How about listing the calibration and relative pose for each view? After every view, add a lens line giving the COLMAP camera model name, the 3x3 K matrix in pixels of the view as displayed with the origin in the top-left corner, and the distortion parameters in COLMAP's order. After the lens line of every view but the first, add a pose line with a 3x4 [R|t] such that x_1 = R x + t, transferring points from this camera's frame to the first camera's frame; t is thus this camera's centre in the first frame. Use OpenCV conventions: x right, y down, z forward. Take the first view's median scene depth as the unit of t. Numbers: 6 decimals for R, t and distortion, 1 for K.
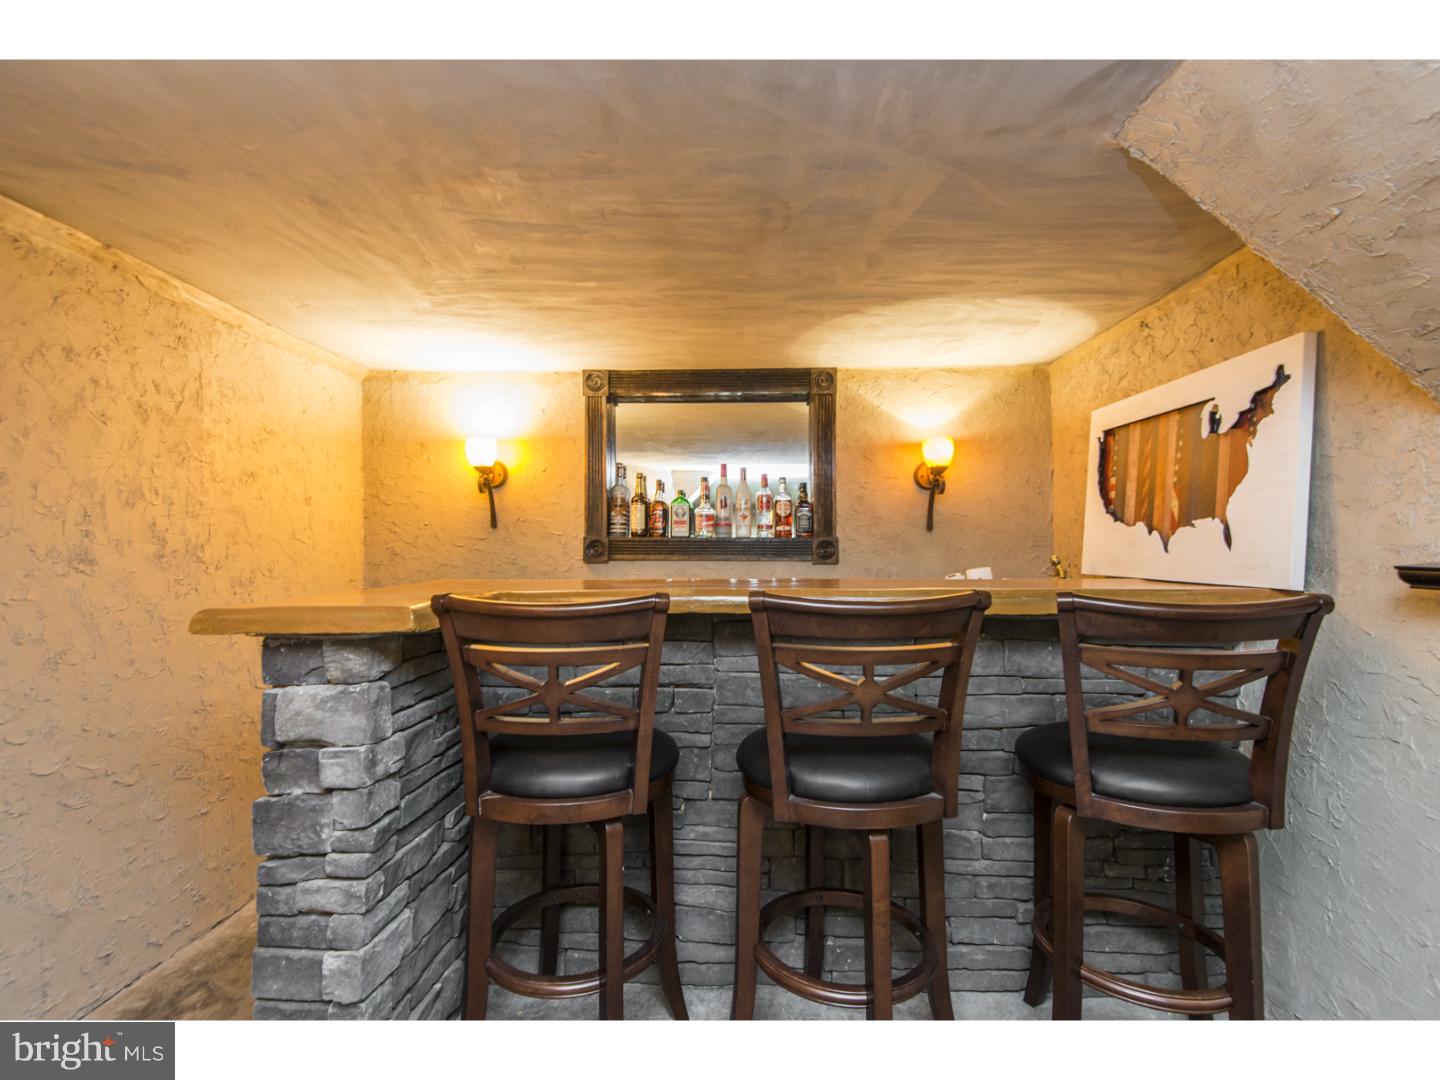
lens RADIAL K [[664.1, 0, 718.5], [0, 664.1, 533.7], [0, 0, 1]] dist [0.033759, -0.020132]
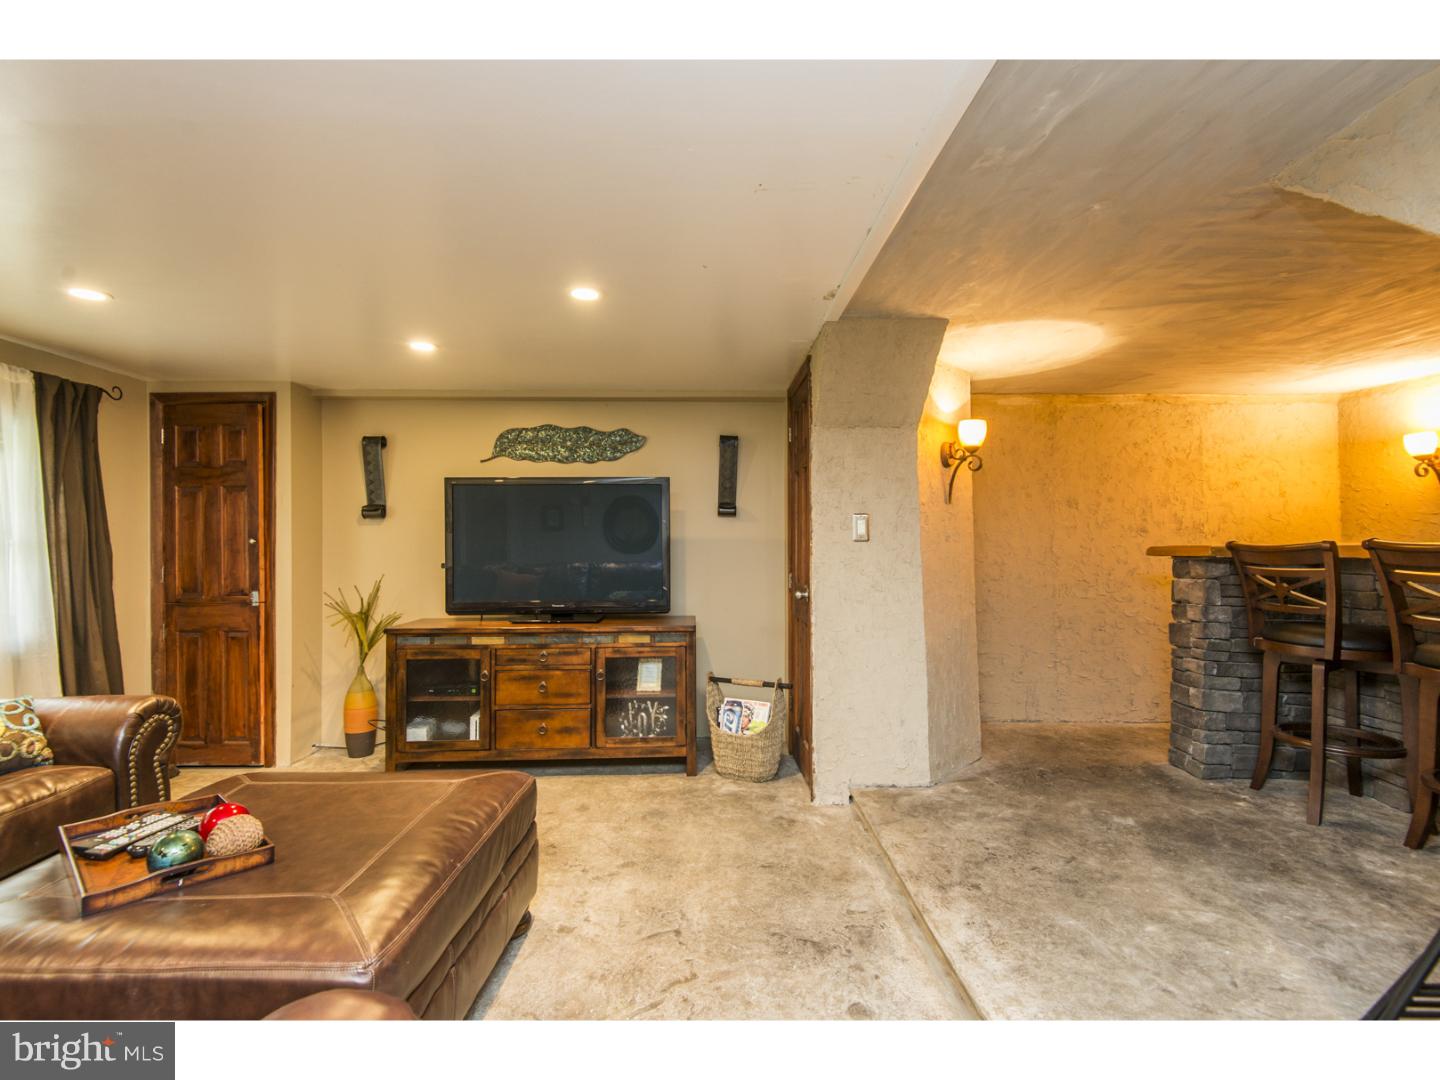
lens RADIAL K [[664.1, 0, 728.5], [0, 664.1, 539.5], [0, 0, 1]] dist [0.033759, -0.020132]
pose [[0.080511, -0.007990, -0.996722, 1.027466], [0.033078, 0.999438, -0.005340, 0.026636], [0.996205, -0.032540, 0.080730, -0.512503]]
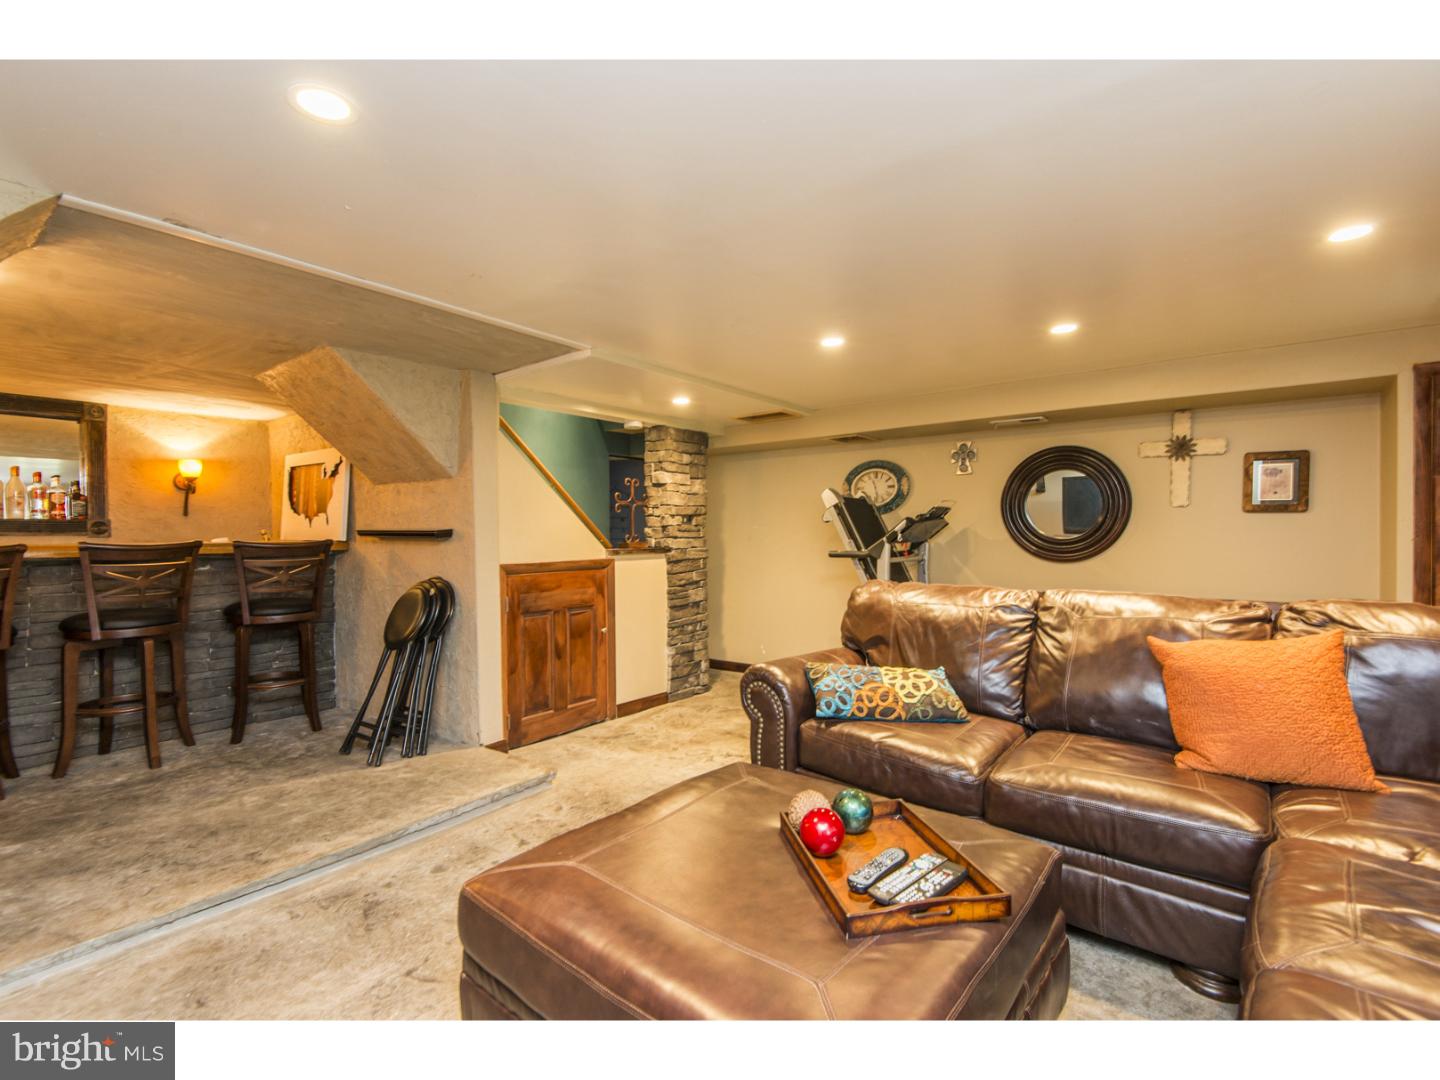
lens RADIAL K [[664.1, 0, 706.7], [0, 664.1, 538.3], [0, 0, 1]] dist [0.033759, -0.020132]
pose [[0.587790, -0.010427, 0.808946, -0.340517], [-0.010894, 0.999724, 0.020802, 0.002248], [-0.808940, -0.021040, 0.587515, -1.292440]]
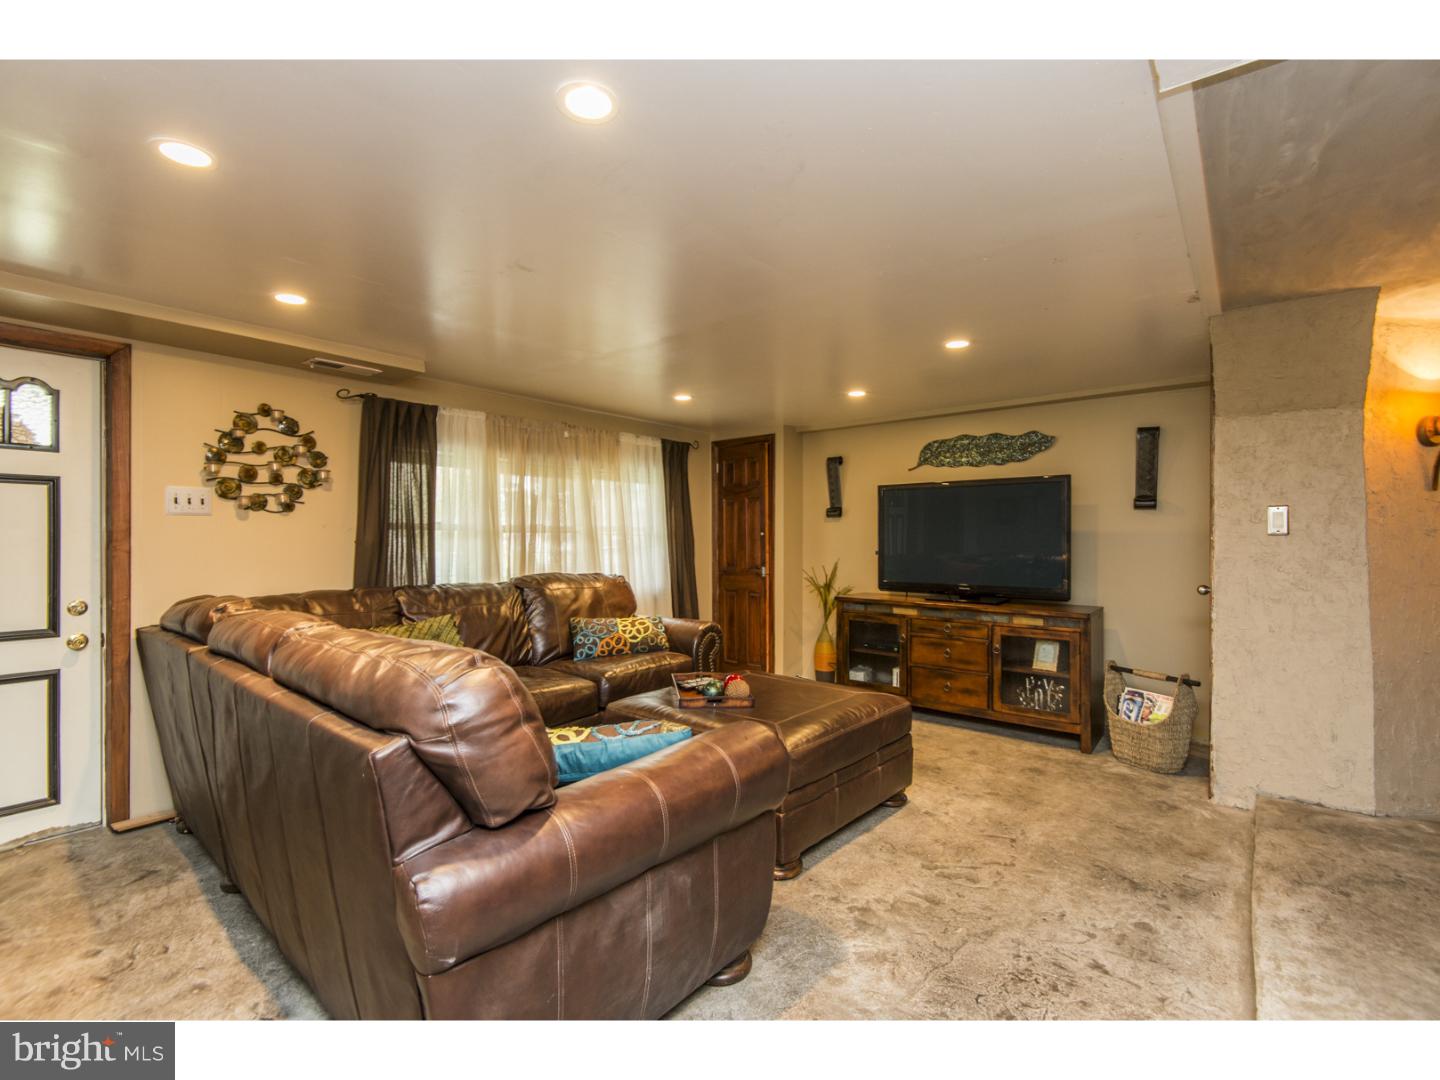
lens RADIAL K [[664.1, 0, 716.2], [0, 664.1, 538.3], [0, 0, 1]] dist [0.033759, -0.020132]
pose [[-0.593710, 0.000024, -0.804679, 1.358126], [0.021369, 0.999648, -0.015736, 0.034880], [0.804395, -0.026538, -0.593502, -0.231938]]
